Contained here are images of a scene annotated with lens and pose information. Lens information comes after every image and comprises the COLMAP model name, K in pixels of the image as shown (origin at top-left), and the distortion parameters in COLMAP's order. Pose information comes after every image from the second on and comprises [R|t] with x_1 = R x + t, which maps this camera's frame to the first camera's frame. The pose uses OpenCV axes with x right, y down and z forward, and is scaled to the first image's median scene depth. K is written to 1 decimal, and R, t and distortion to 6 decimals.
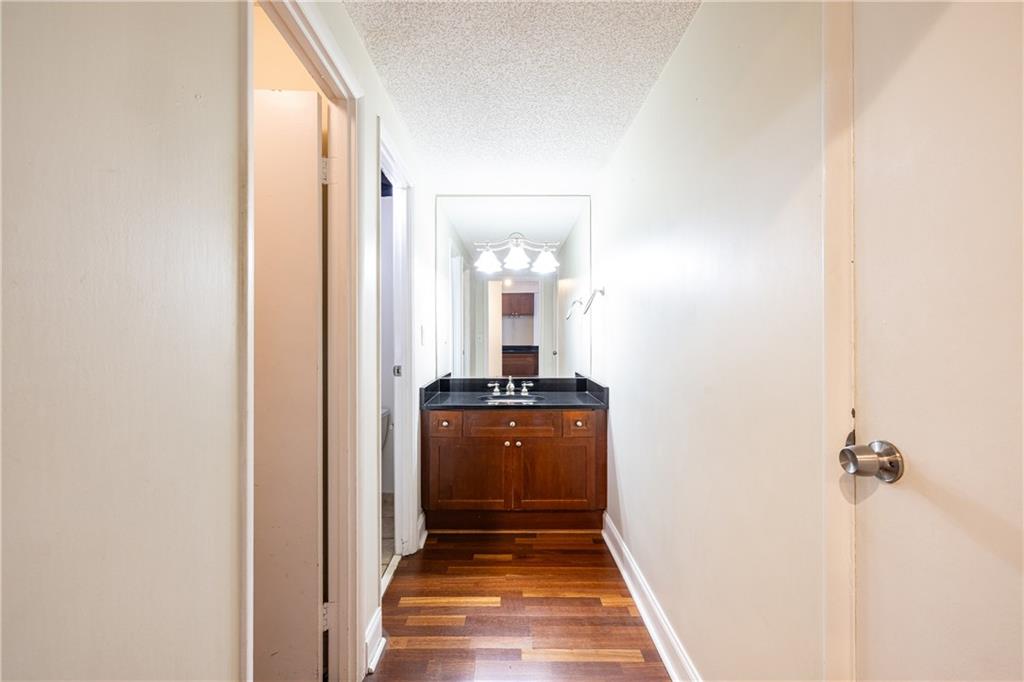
lens RADIAL K [[433.3, 0, 515.3], [0, 433.3, 338.3], [0, 0, 1]] dist [0.001833, -0.000403]
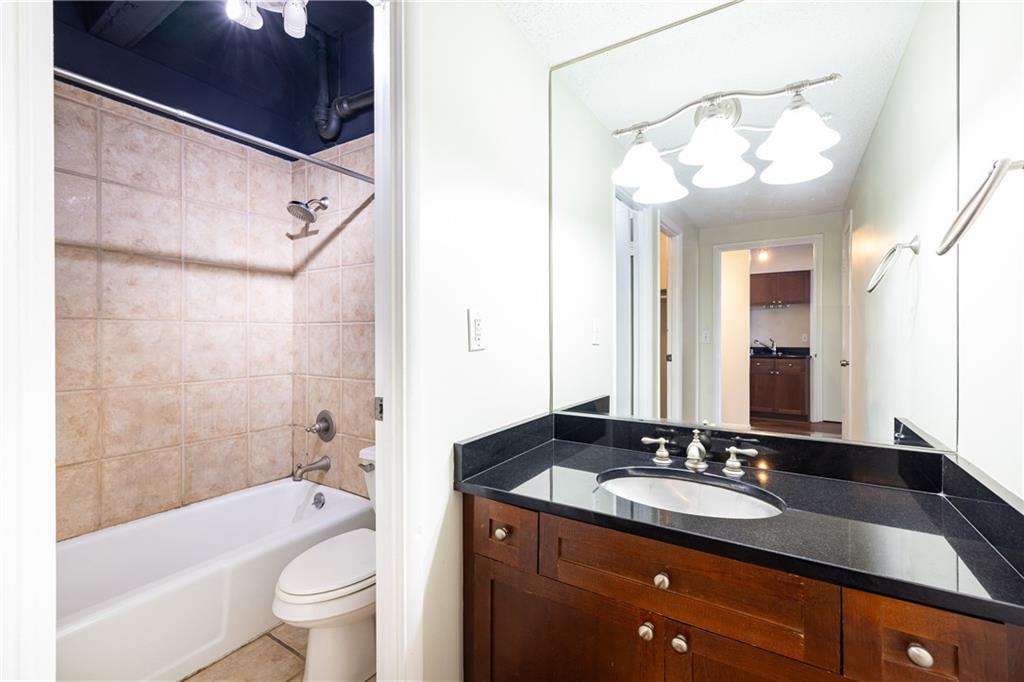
lens RADIAL K [[433.3, 0, 504.7], [0, 433.3, 337.5], [0, 0, 1]] dist [0.001833, -0.000403]
pose [[0.832713, 0.002607, -0.553699, 0.080651], [-0.001518, 0.999996, 0.002426, -0.000763], [0.553703, -0.001180, 0.832713, 0.630729]]
